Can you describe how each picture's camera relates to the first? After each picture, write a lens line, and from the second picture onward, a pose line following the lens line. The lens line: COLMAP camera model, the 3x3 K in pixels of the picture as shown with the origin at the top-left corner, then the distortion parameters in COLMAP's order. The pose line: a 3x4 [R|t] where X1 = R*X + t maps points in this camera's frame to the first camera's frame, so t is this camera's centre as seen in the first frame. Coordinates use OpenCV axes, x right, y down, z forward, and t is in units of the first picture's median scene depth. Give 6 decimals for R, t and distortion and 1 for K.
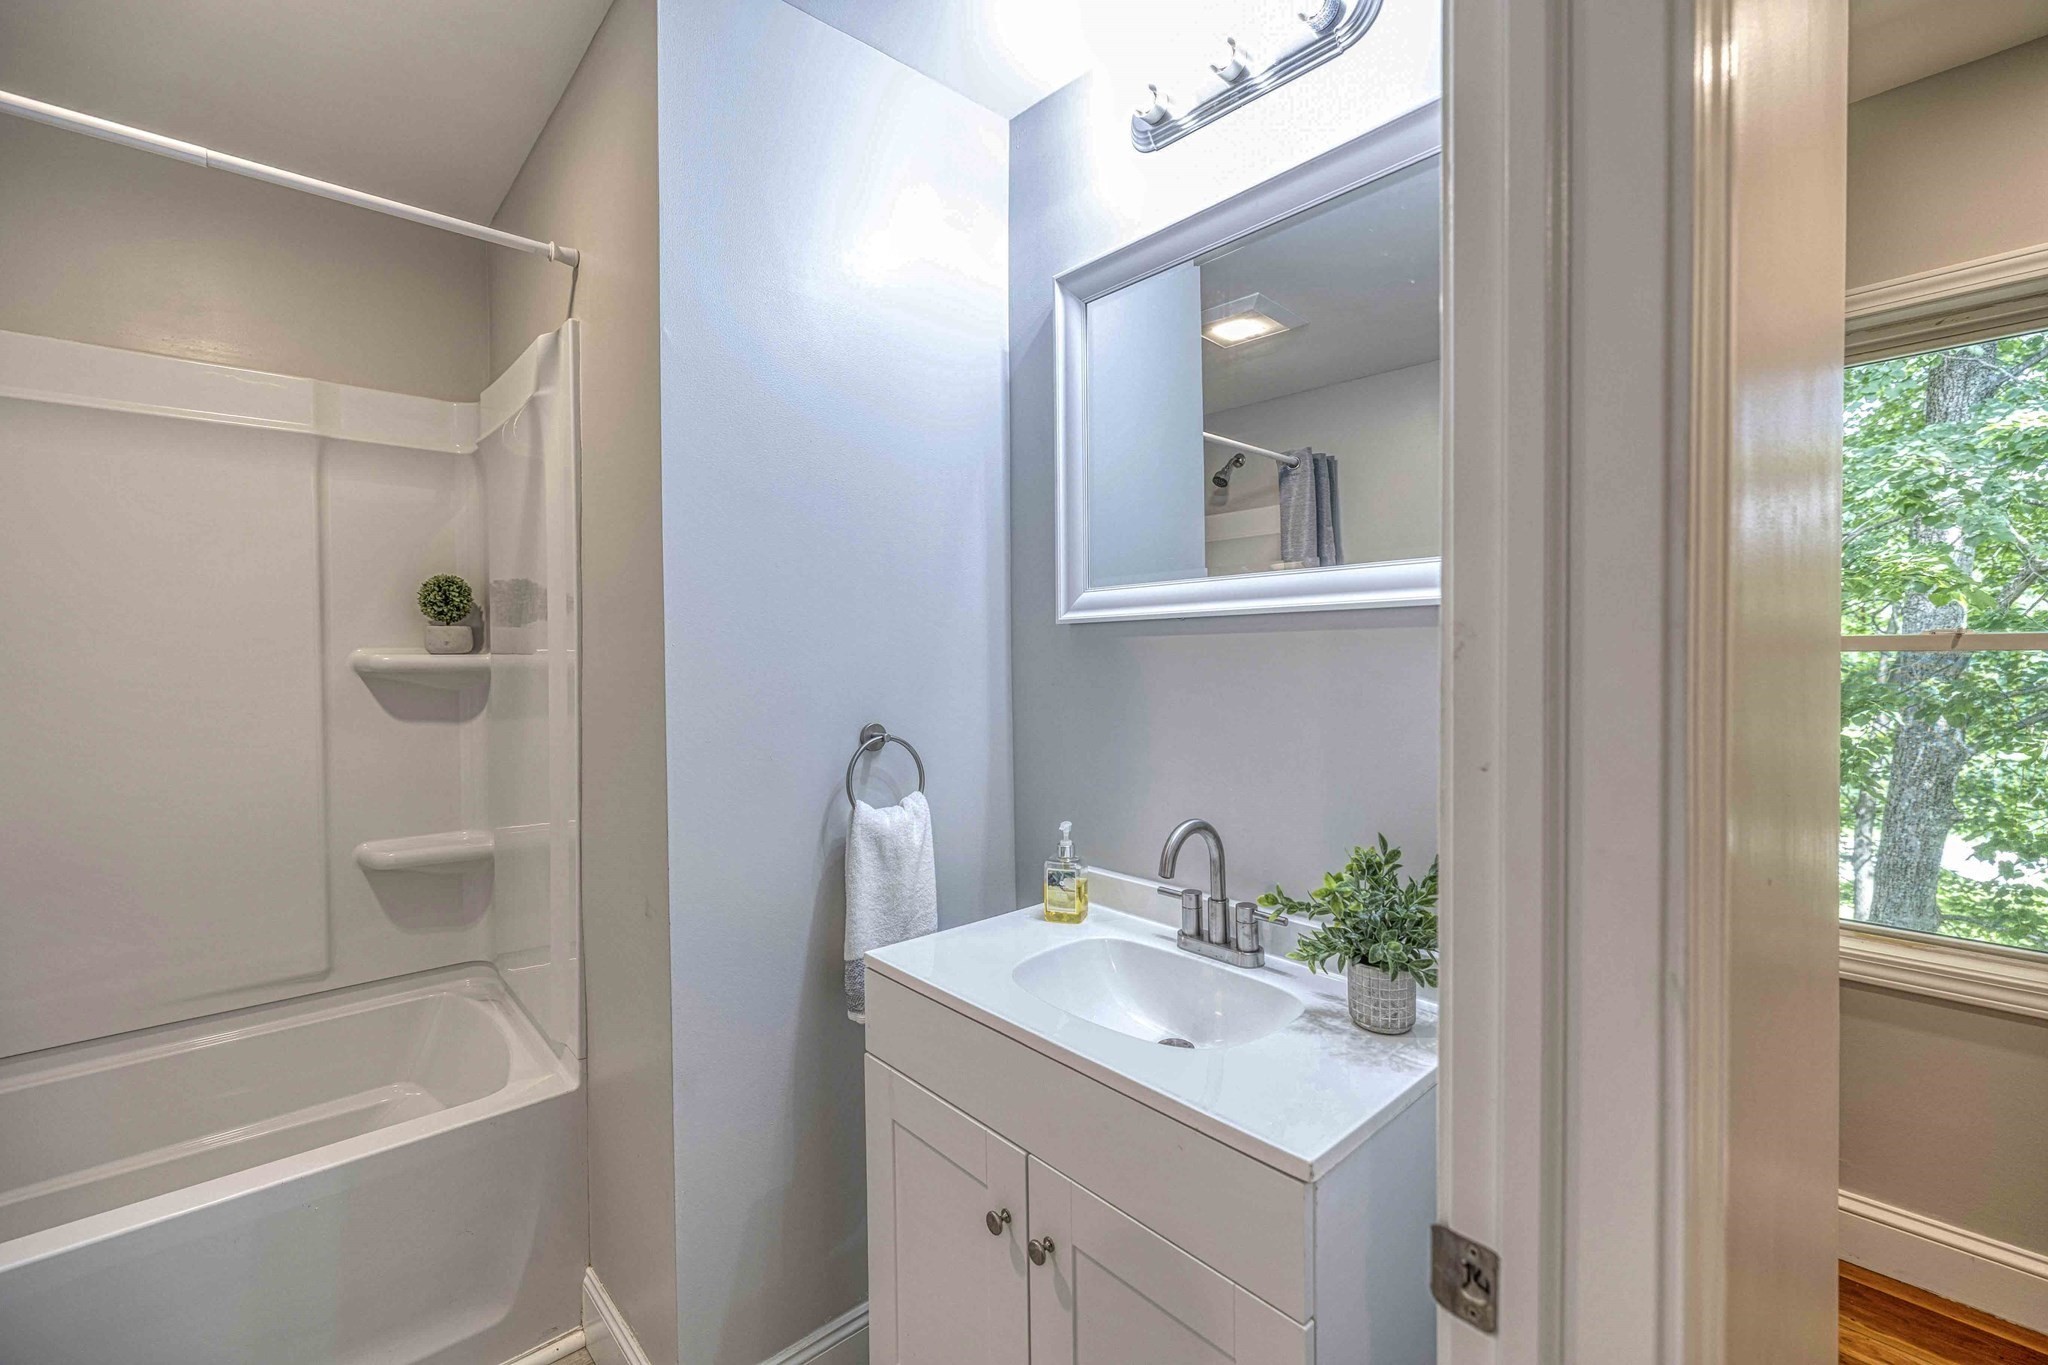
lens RADIAL K [[854.2, 0, 1024.1], [0, 854.2, 673.4], [0, 0, 1]] dist [-0.007071, -0.000083]
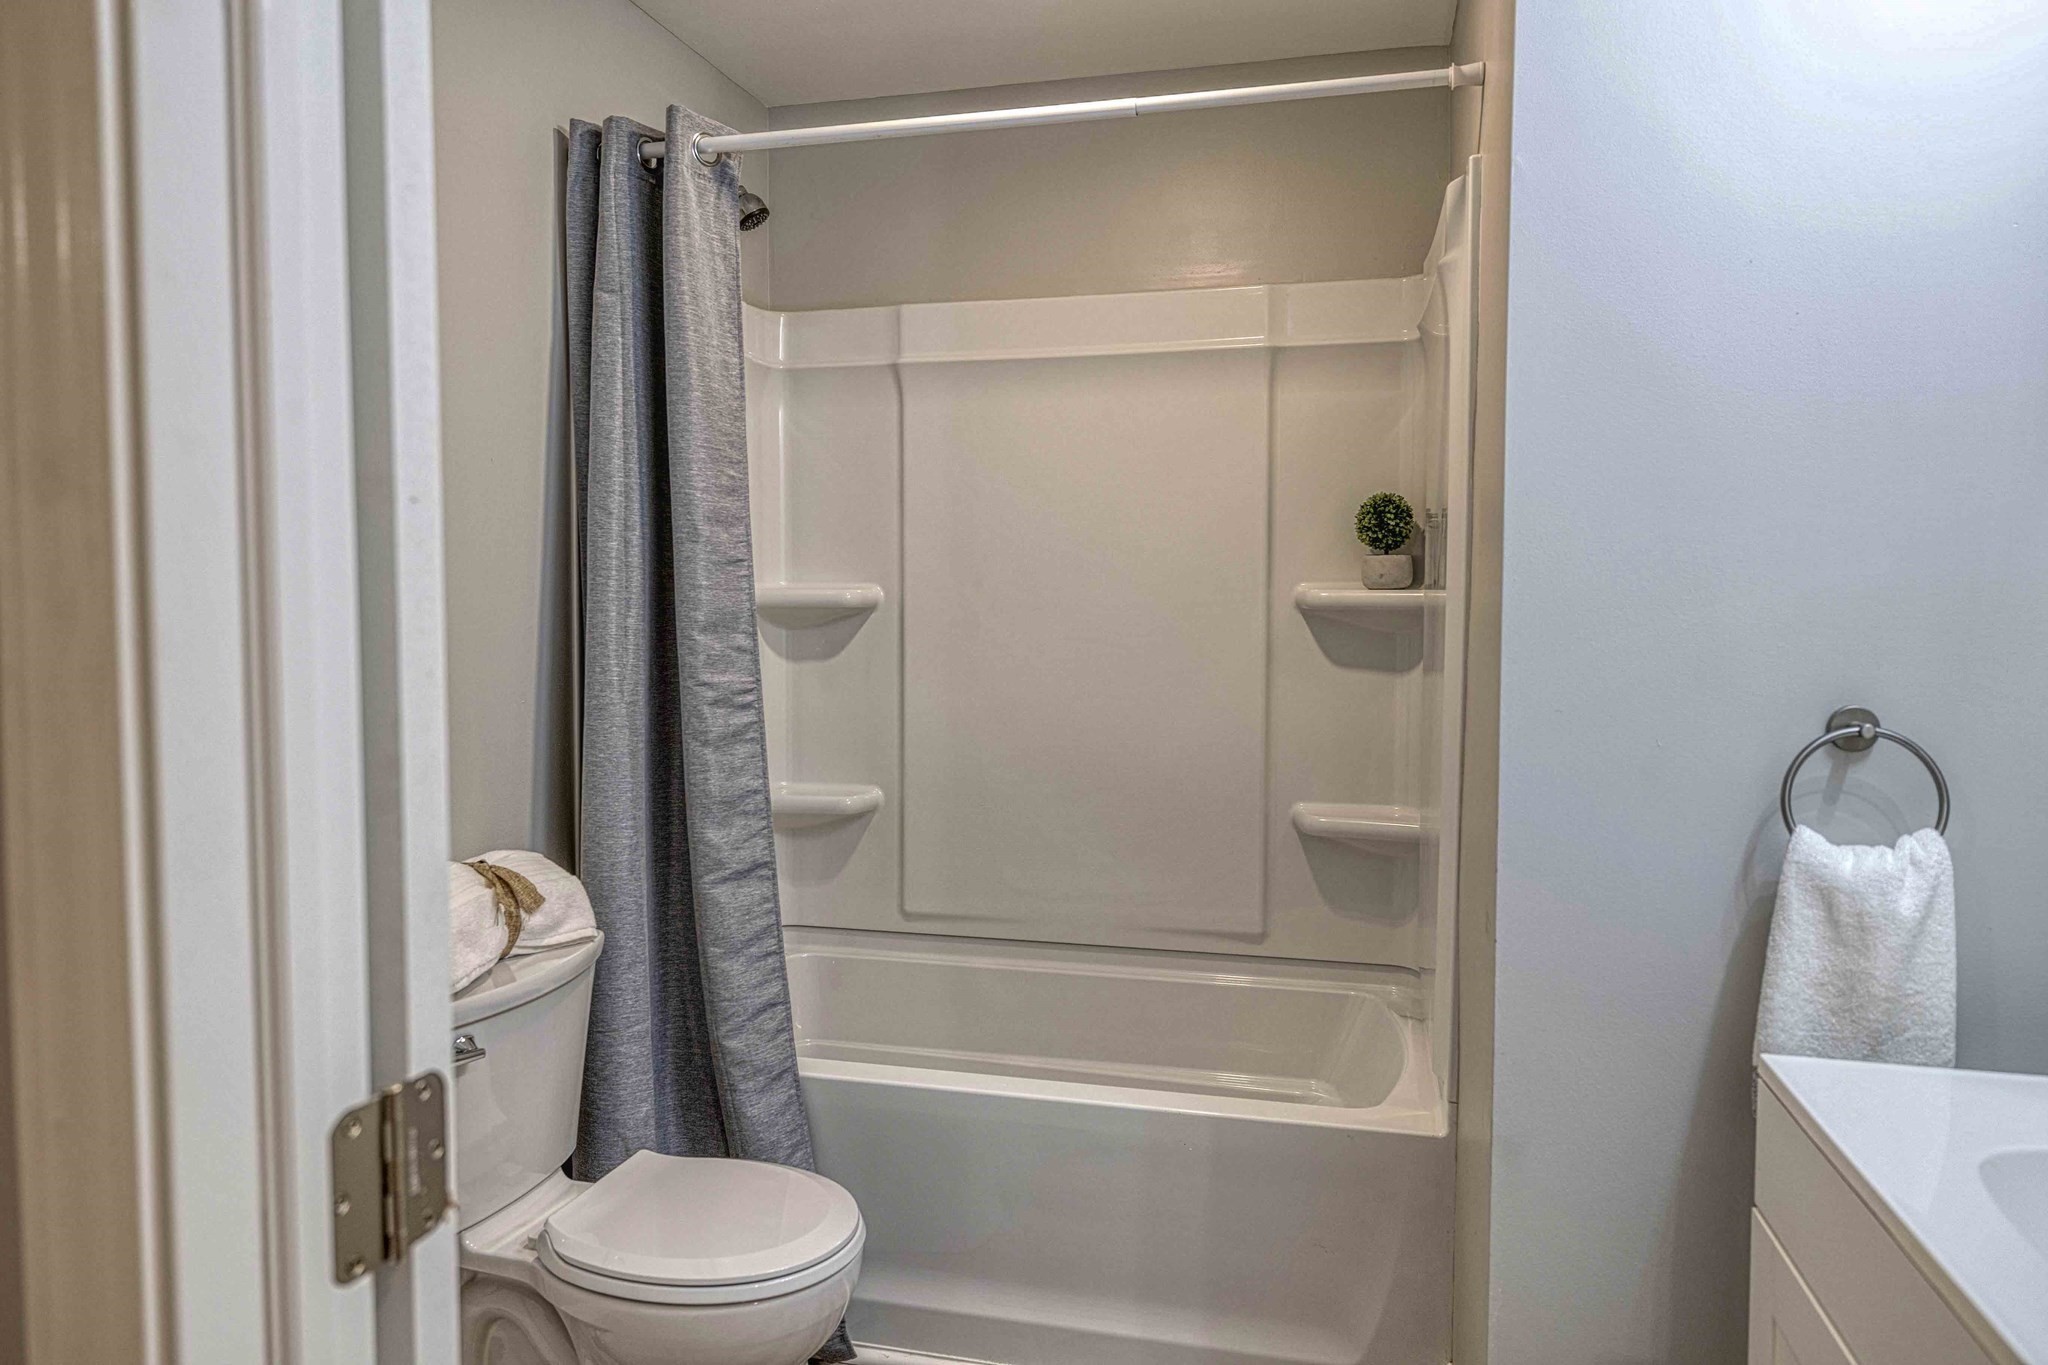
lens RADIAL K [[1392.6, 0, 1023.4], [0, 1392.6, 681.6], [0, 0, 1]] dist [-0.042387, -0.001370]
pose [[0.538059, 0.060030, -0.840767, 0.290814], [-0.026099, 0.998169, 0.054566, 0.002479], [0.842503, -0.007416, 0.538641, -0.022046]]
